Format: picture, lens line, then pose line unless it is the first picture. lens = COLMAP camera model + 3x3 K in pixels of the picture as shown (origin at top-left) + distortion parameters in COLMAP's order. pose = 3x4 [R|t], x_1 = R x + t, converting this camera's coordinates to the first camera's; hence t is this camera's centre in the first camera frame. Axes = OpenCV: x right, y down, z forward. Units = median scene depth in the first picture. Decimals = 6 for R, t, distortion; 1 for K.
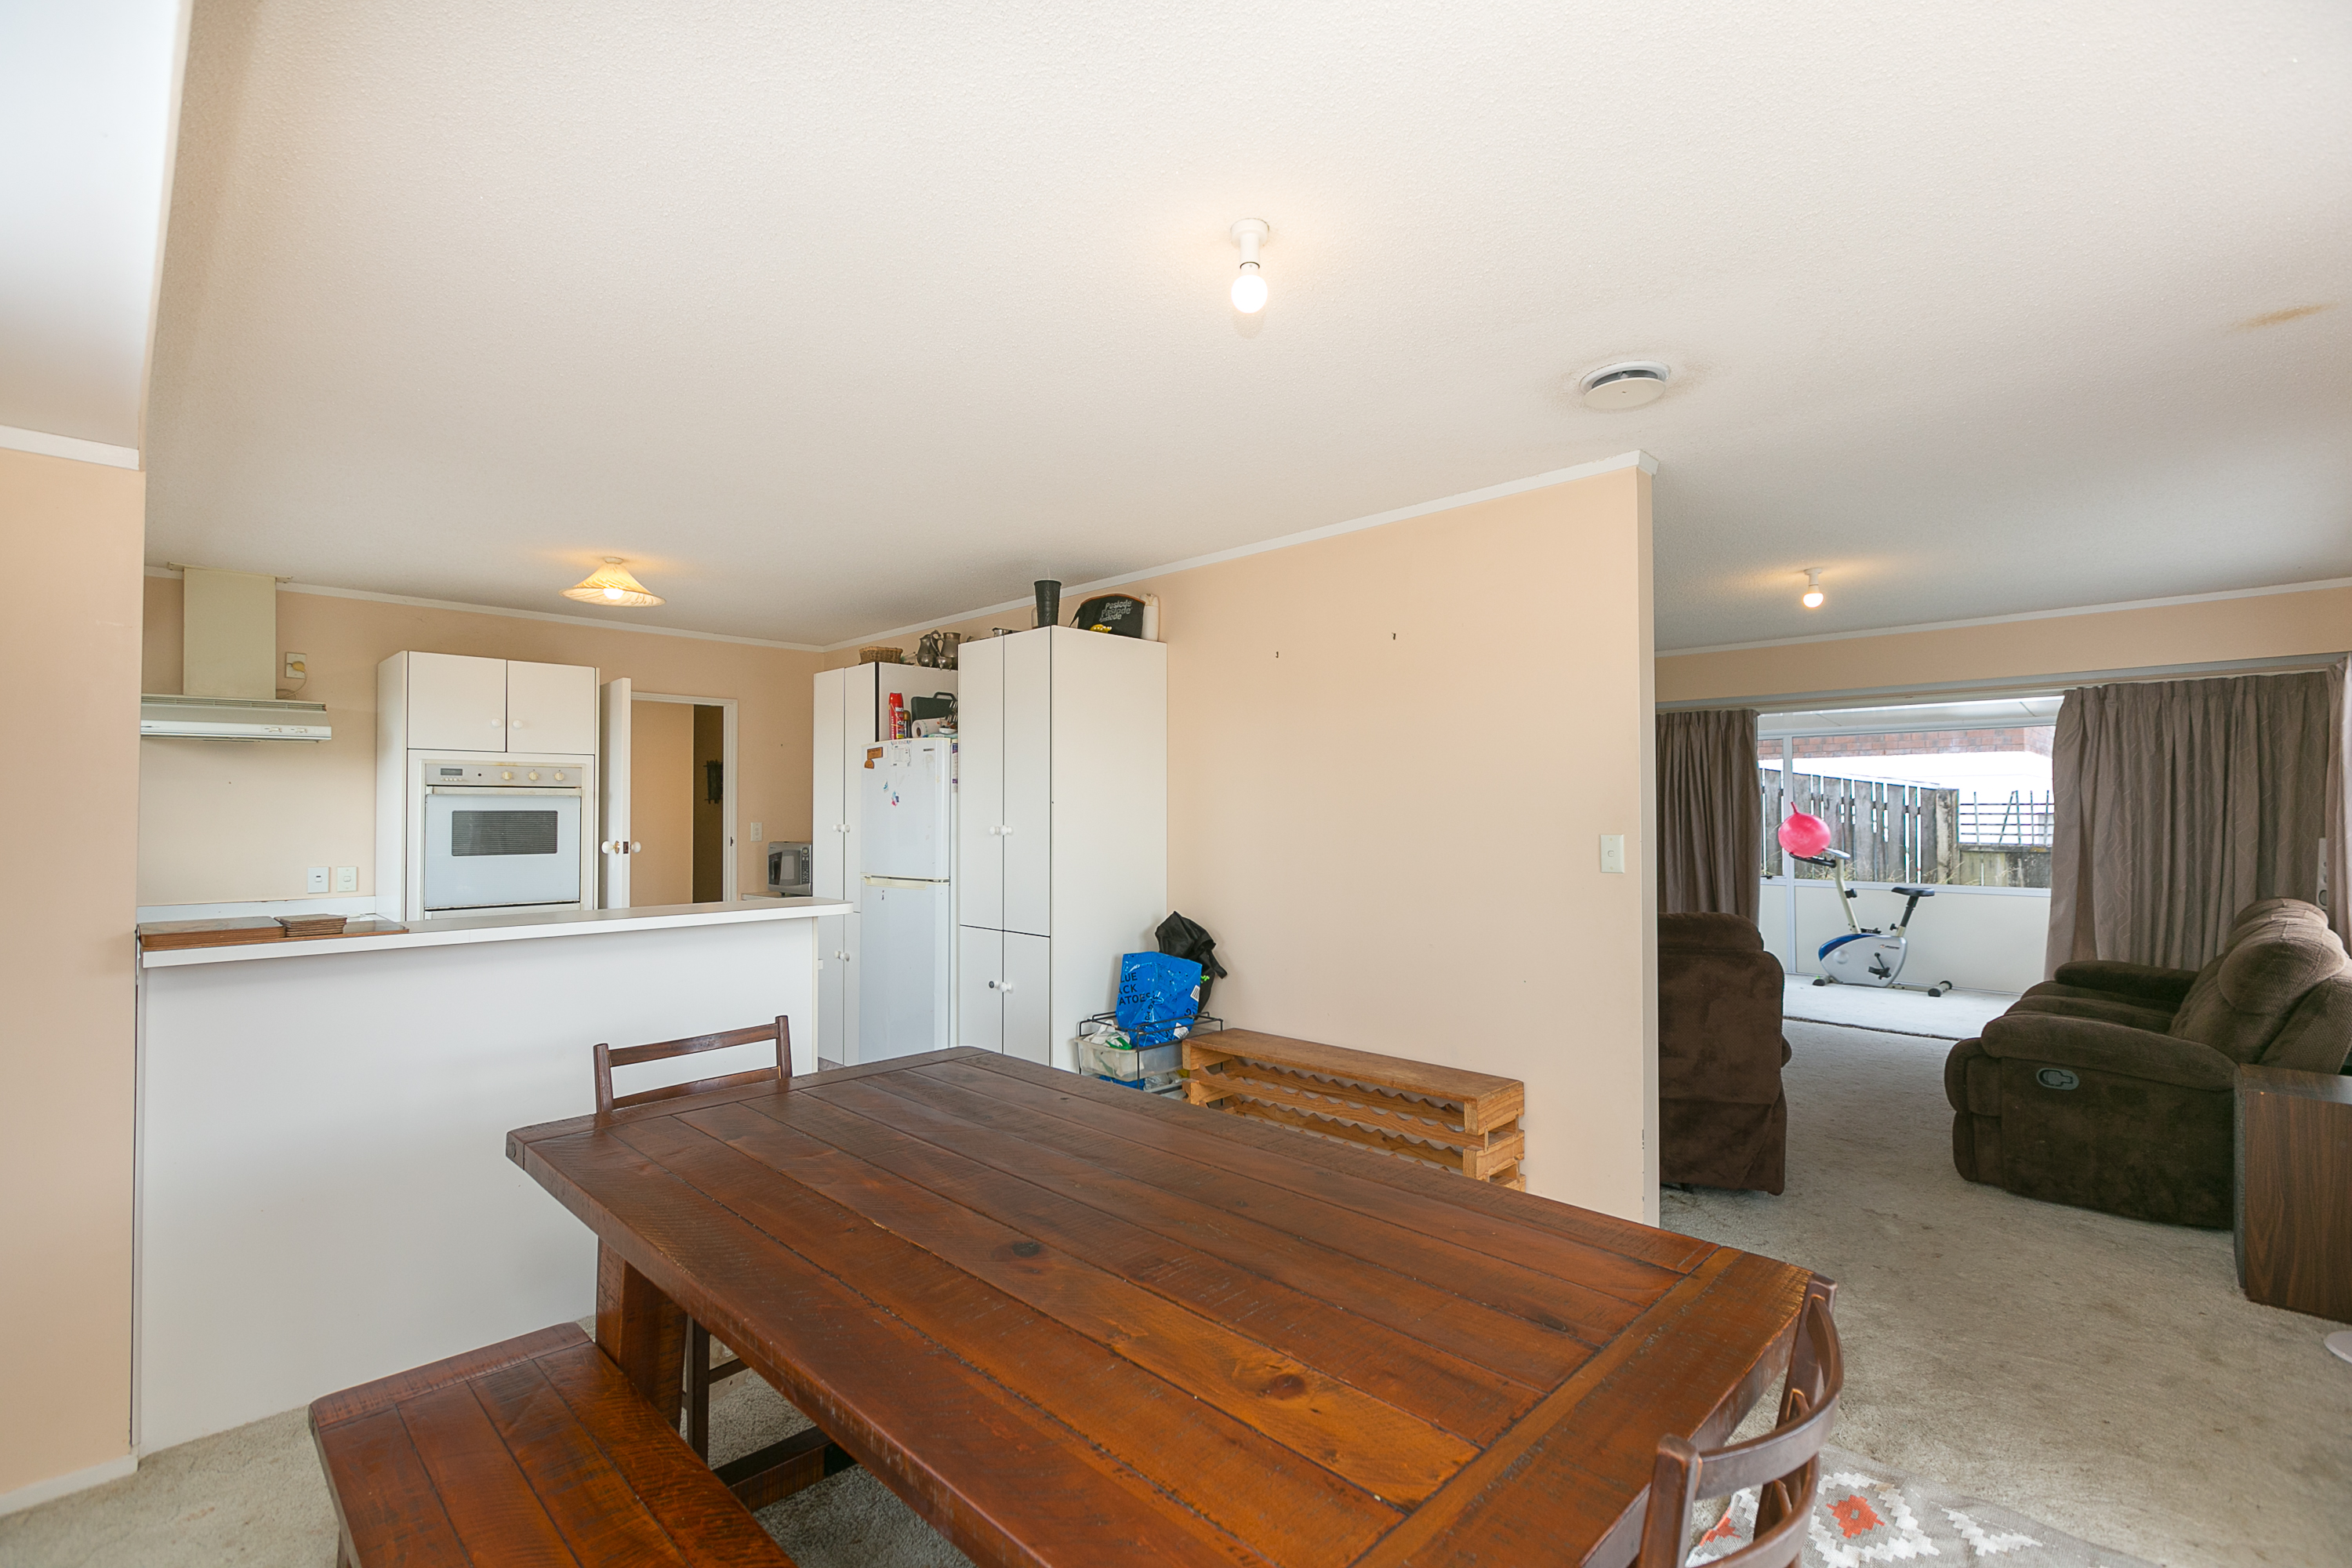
lens RADIAL K [[1058.8, 0, 1176.0], [0, 1058.8, 784.0], [0, 0, 1]] dist [0.000189, 0.000027]
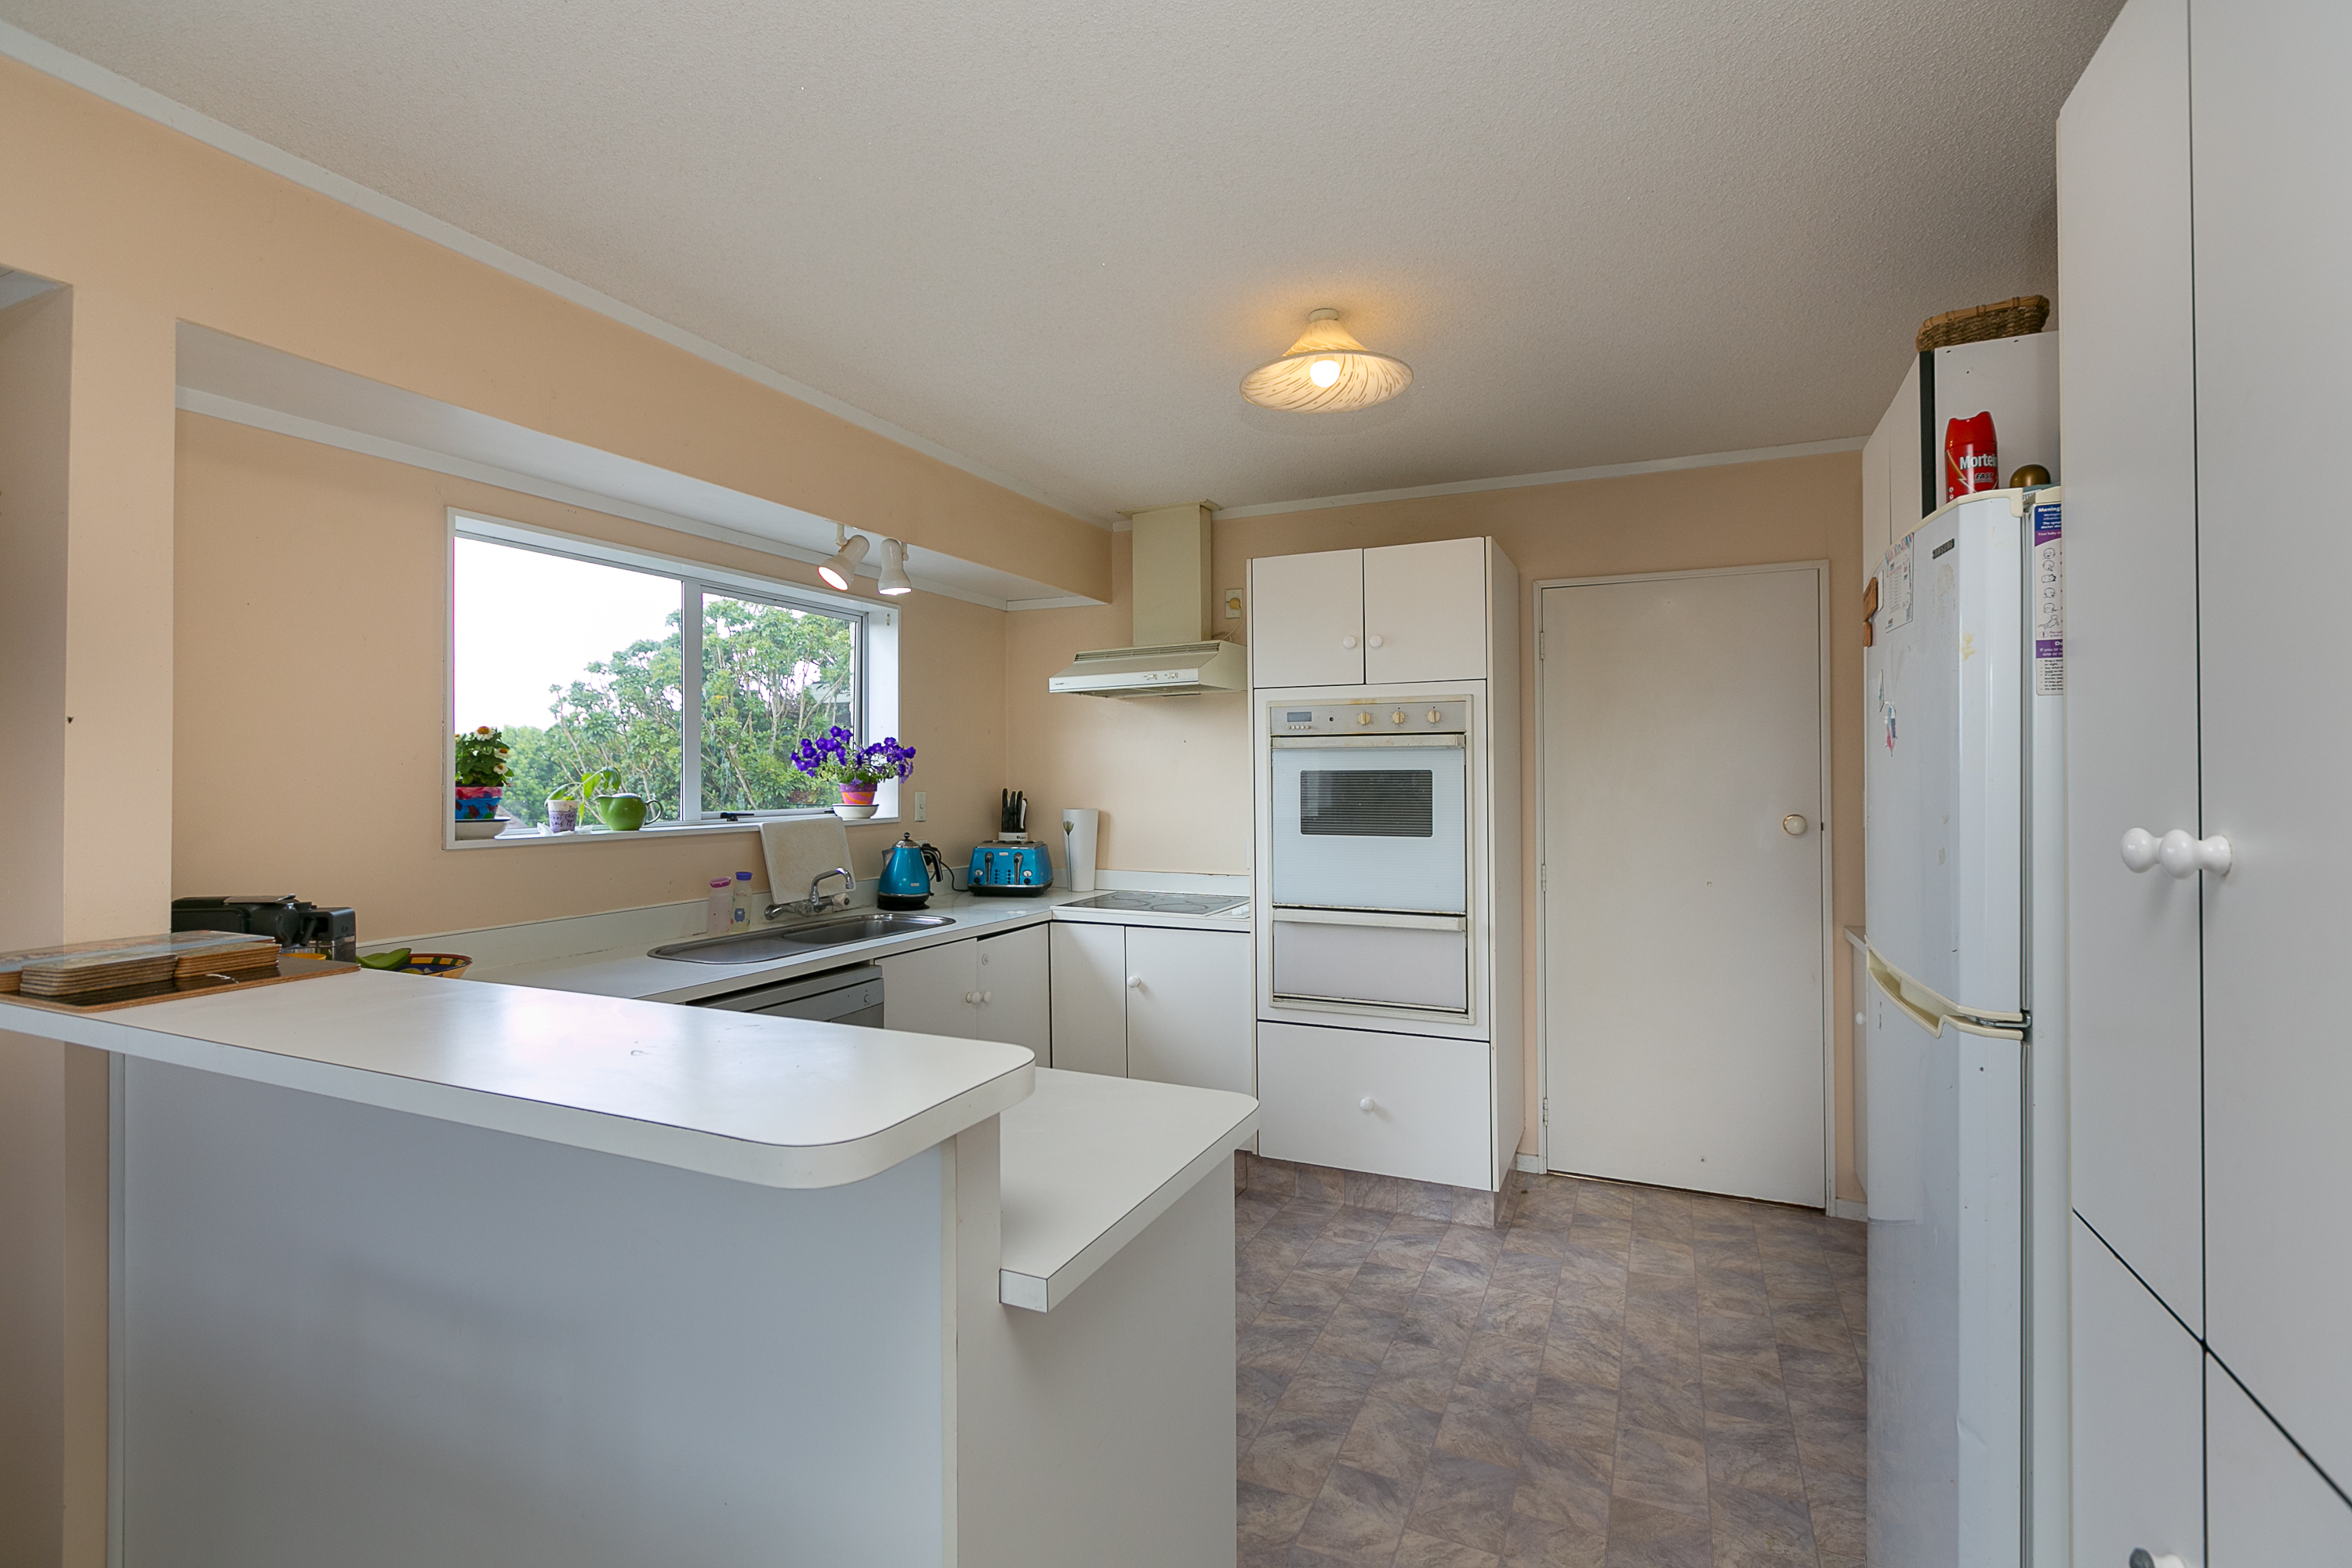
lens RADIAL K [[1060.9, 0, 1176.0], [0, 1060.9, 784.0], [0, 0, 1]] dist [-0.000038, 0.000067]
pose [[0.345212, 0.007948, -0.938491, -0.036624], [0.024664, 0.999542, 0.017537, 0.019128], [0.938201, -0.029201, 0.344858, 0.659431]]
